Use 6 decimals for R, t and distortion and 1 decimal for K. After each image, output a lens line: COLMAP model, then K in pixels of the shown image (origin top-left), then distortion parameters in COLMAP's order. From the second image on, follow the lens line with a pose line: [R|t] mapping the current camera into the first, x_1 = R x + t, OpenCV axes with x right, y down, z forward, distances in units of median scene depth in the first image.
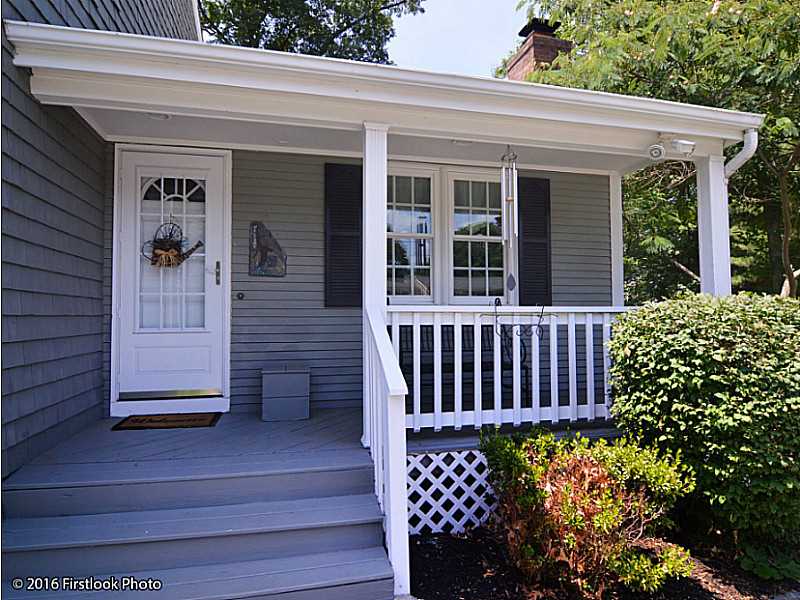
lens RADIAL K [[498.3, 0, 400.0], [0, 498.3, 300.0], [0, 0, 1]] dist [-0.019231, -0.001112]
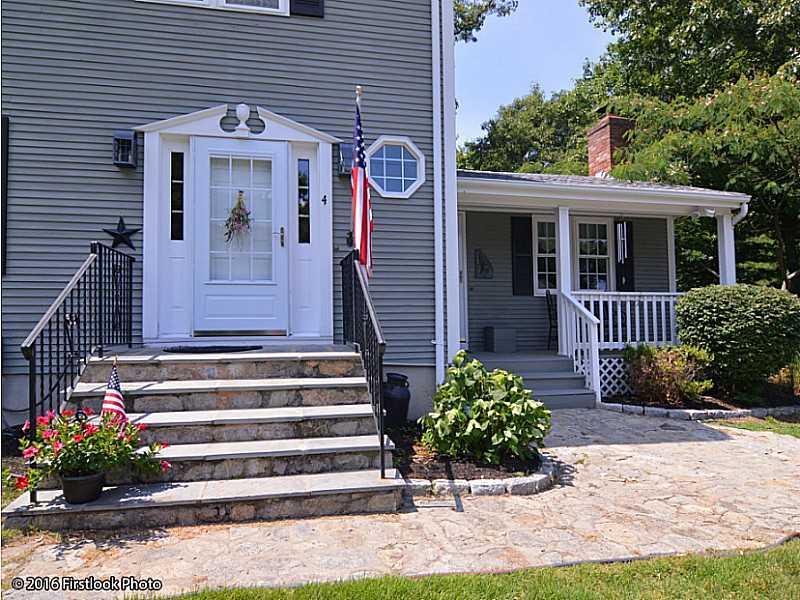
lens RADIAL K [[527.8, 0, 400.0], [0, 527.8, 300.0], [0, 0, 1]] dist [-0.007938, -0.001845]
pose [[0.999642, -0.006266, -0.026017, -0.739649], [0.005992, 0.999926, -0.010585, 0.071481], [0.026081, 0.010425, 0.999605, -1.369525]]
